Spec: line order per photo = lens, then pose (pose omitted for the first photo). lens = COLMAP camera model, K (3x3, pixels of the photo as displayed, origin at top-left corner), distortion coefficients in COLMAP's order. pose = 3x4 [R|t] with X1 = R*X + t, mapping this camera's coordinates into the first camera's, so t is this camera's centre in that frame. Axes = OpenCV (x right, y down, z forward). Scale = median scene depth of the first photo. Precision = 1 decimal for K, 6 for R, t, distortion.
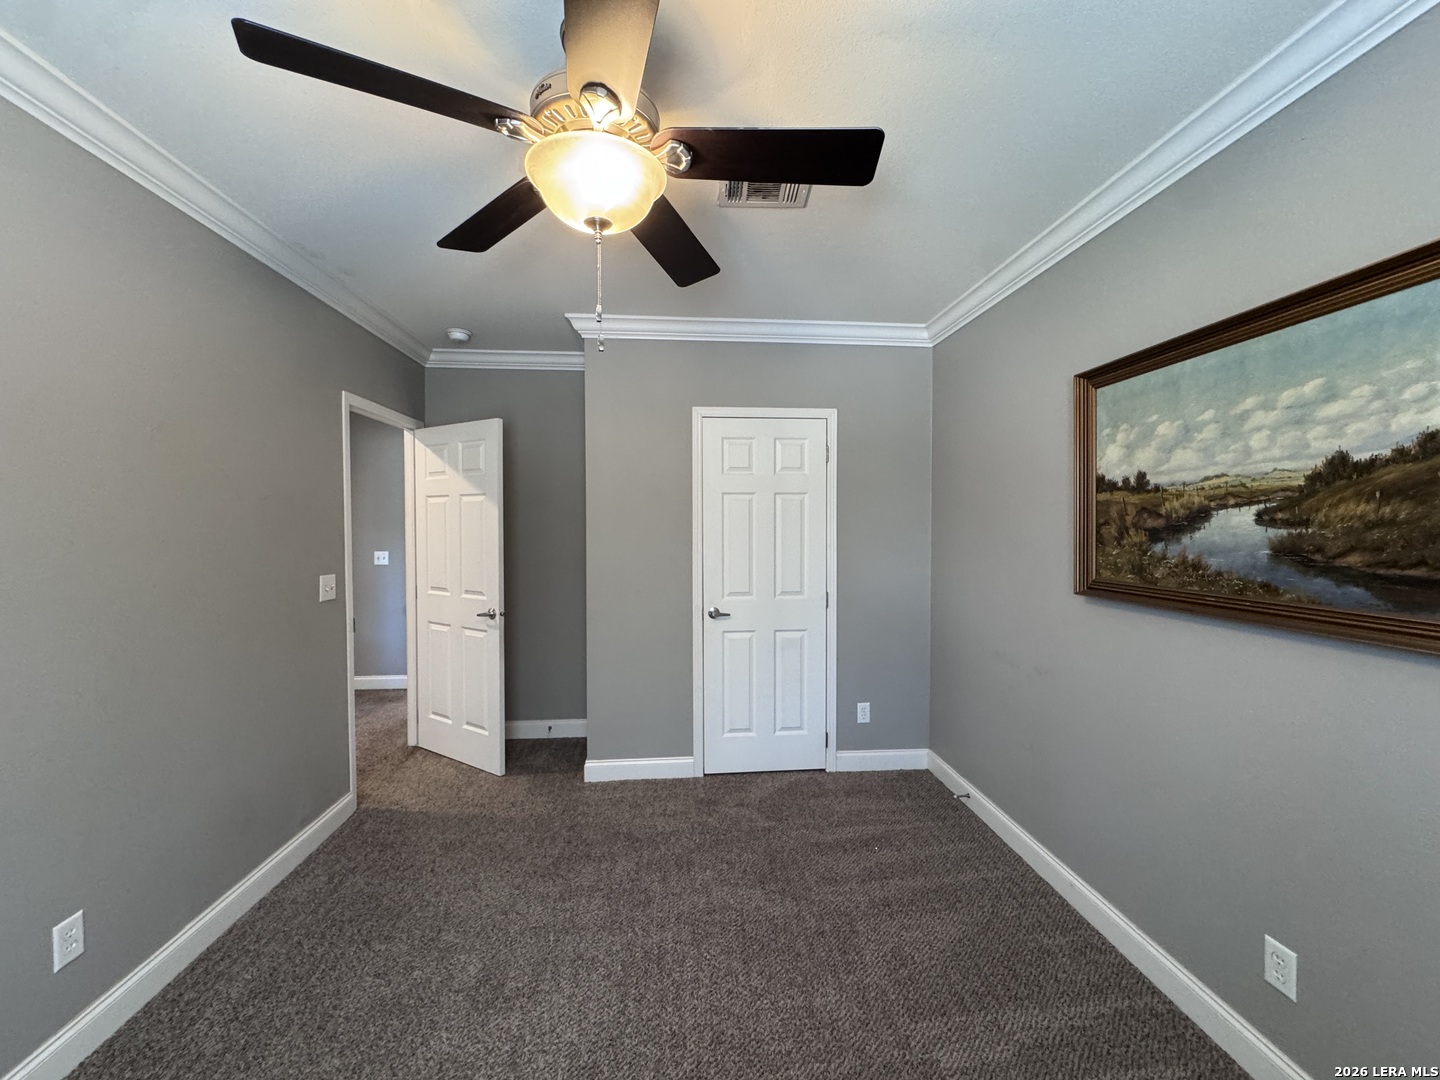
lens RADIAL K [[576.1, 0, 720.1], [0, 576.1, 534.1], [0, 0, 1]] dist [-0.005824, 0.001031]
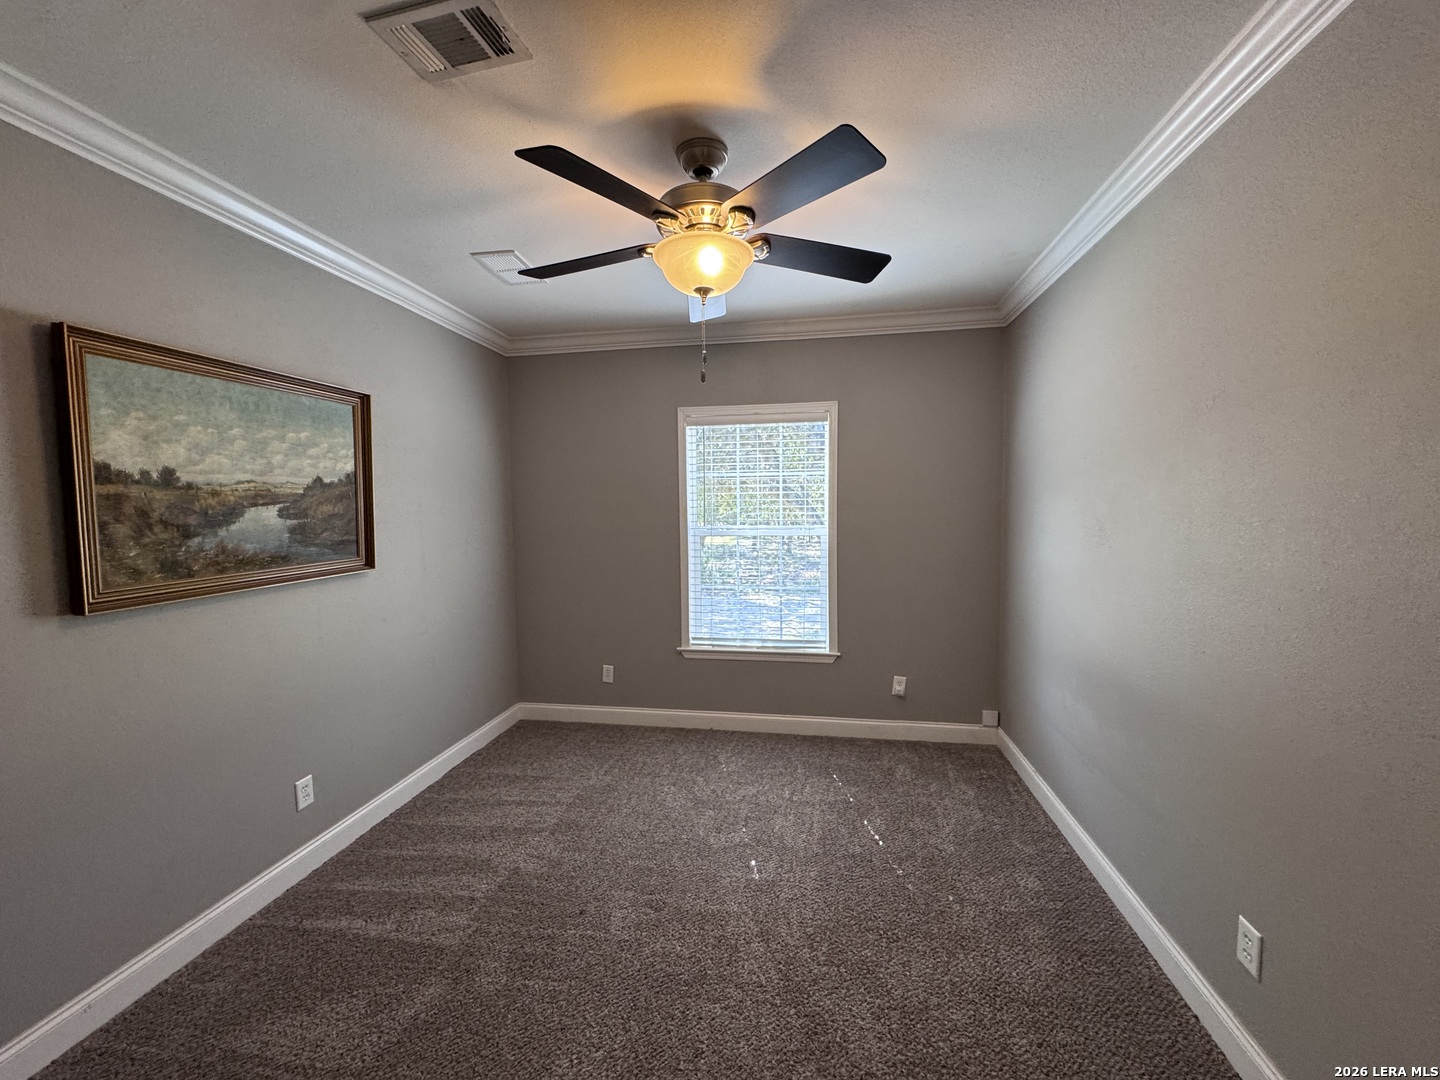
lens RADIAL K [[576.1, 0, 715.3], [0, 576.1, 546.1], [0, 0, 1]] dist [-0.005824, 0.001031]
pose [[-0.960794, -0.013426, 0.276936, -0.494229], [0.012599, 0.995681, 0.091982, -0.057834], [-0.276975, 0.091865, -0.956476, 1.869613]]
